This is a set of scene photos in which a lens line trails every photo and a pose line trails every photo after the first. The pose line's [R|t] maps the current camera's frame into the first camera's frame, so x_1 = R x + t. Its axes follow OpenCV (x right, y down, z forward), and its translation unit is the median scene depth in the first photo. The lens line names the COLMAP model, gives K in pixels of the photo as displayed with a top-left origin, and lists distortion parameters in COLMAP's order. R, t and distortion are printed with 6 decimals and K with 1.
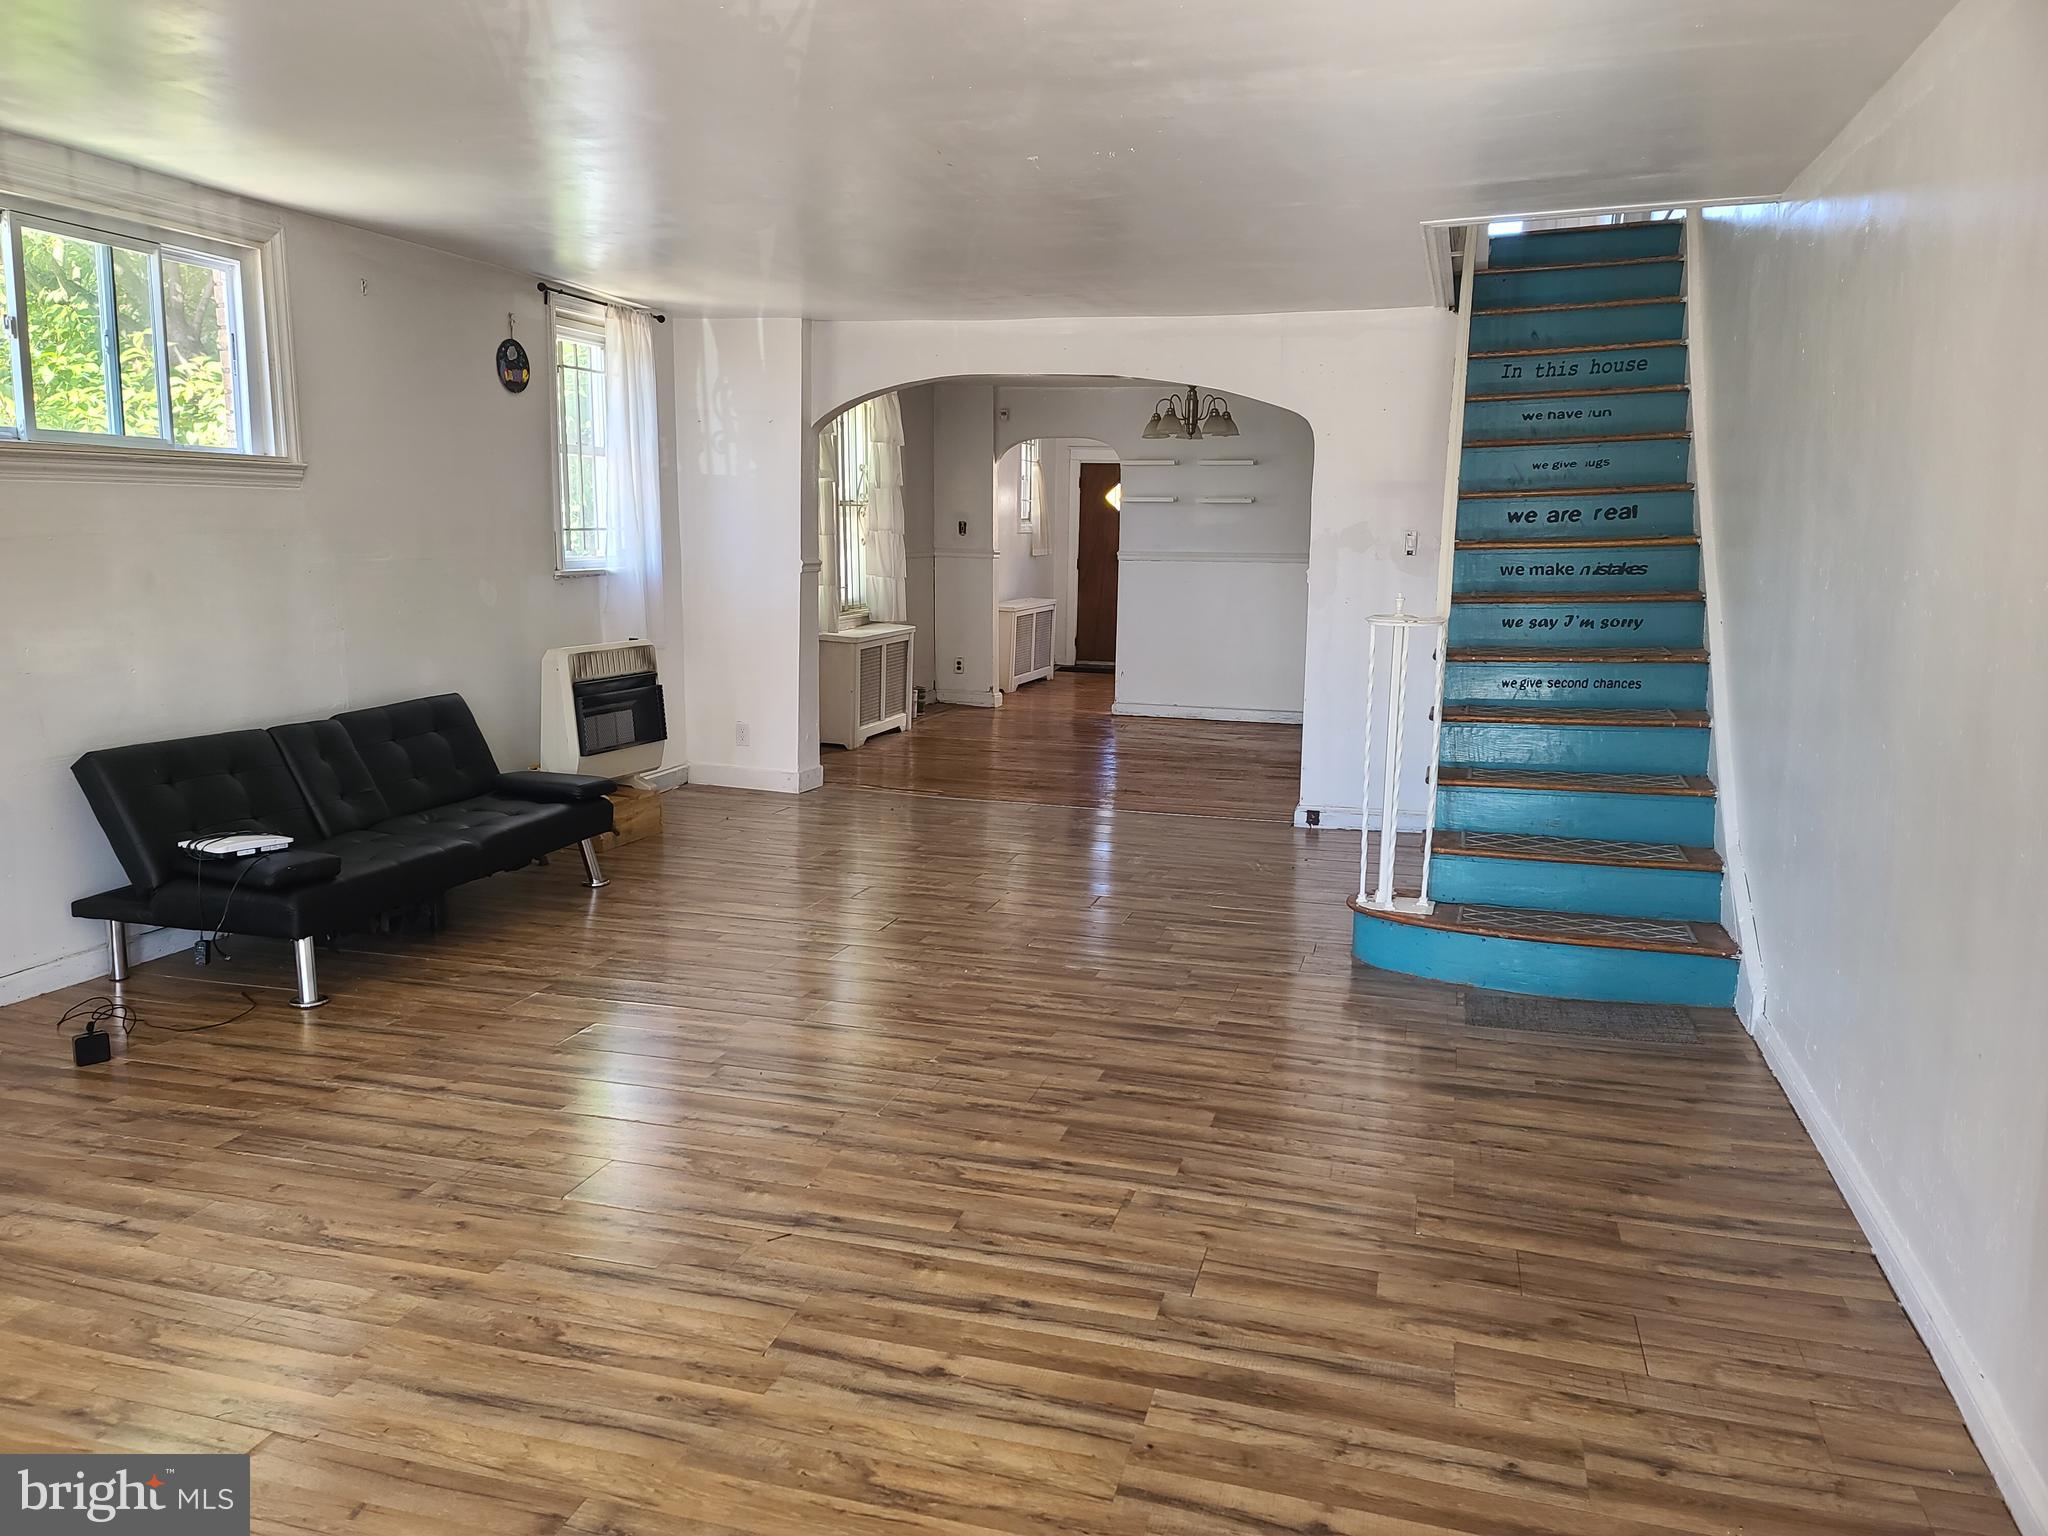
lens RADIAL K [[1485.7, 0, 1019.8], [0, 1485.7, 759.5], [0, 0, 1]] dist [0.058661, -0.006033]
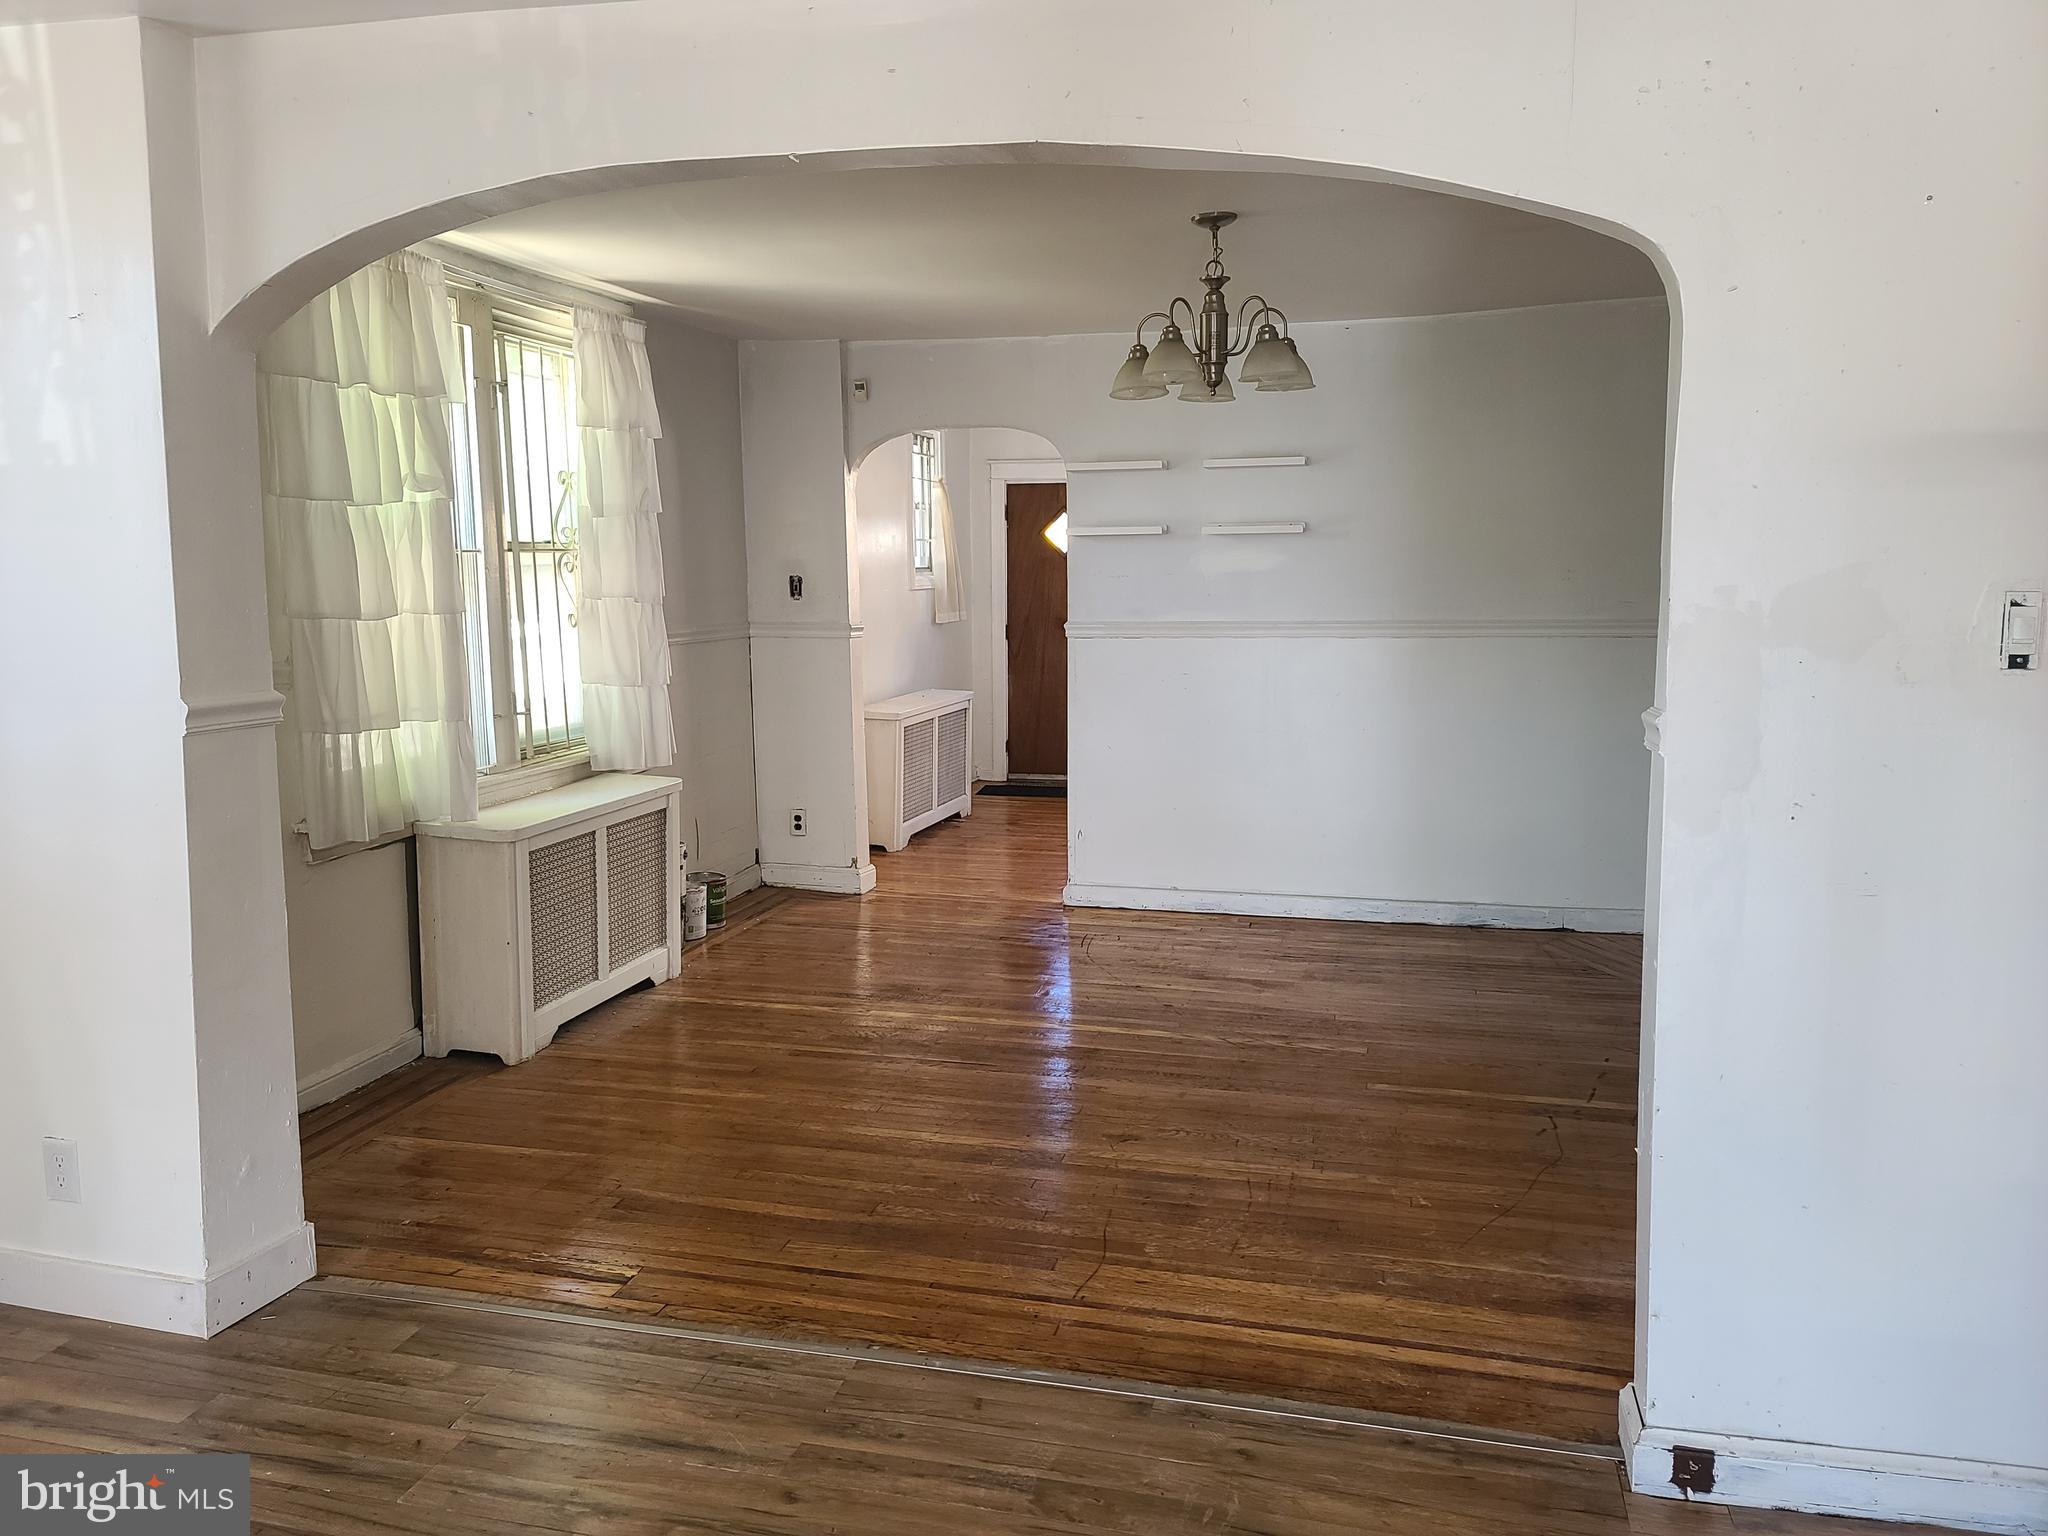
lens RADIAL K [[1490.3, 0, 1008.0], [0, 1490.3, 753.1], [0, 0, 1]] dist [0.044820, -0.003269]
pose [[0.999368, -0.024649, 0.025628, 0.037279], [0.025523, 0.999084, -0.034346, -0.095067], [-0.024758, 0.034979, 0.999081, 0.579017]]
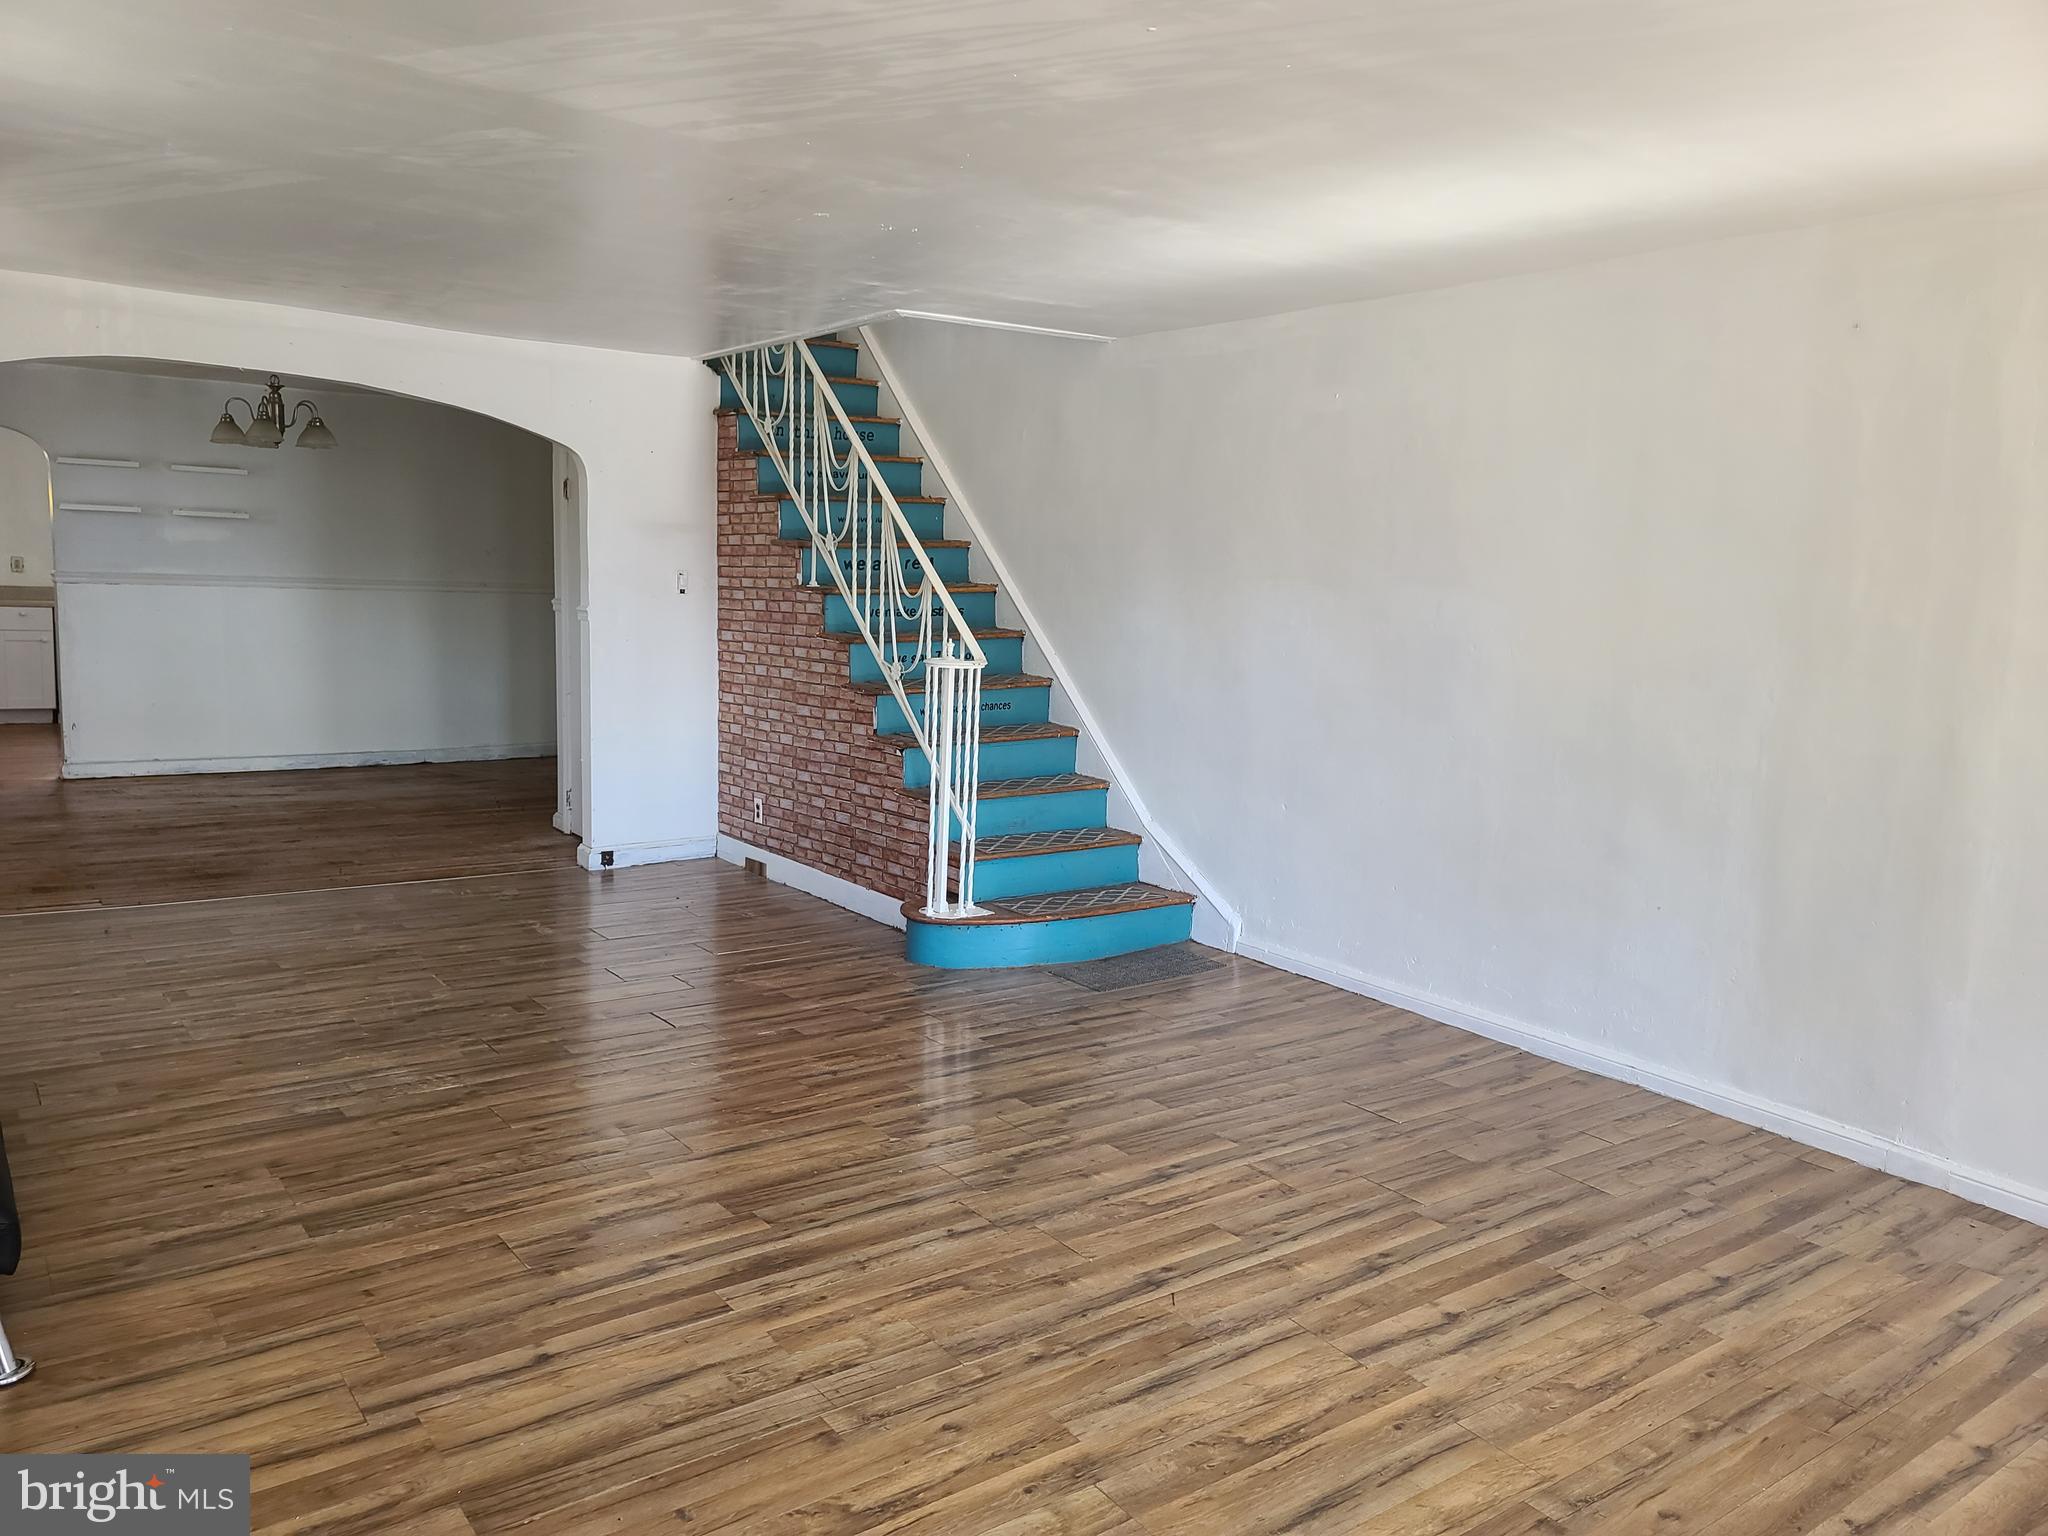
lens RADIAL K [[1485.7, 0, 1019.8], [0, 1485.7, 759.5], [0, 0, 1]] dist [0.058661, -0.006033]
pose [[0.607821, -0.091621, 0.788771, -0.355125], [0.094842, 0.994587, 0.042443, -0.036504], [-0.788390, 0.049011, 0.613221, 0.153723]]
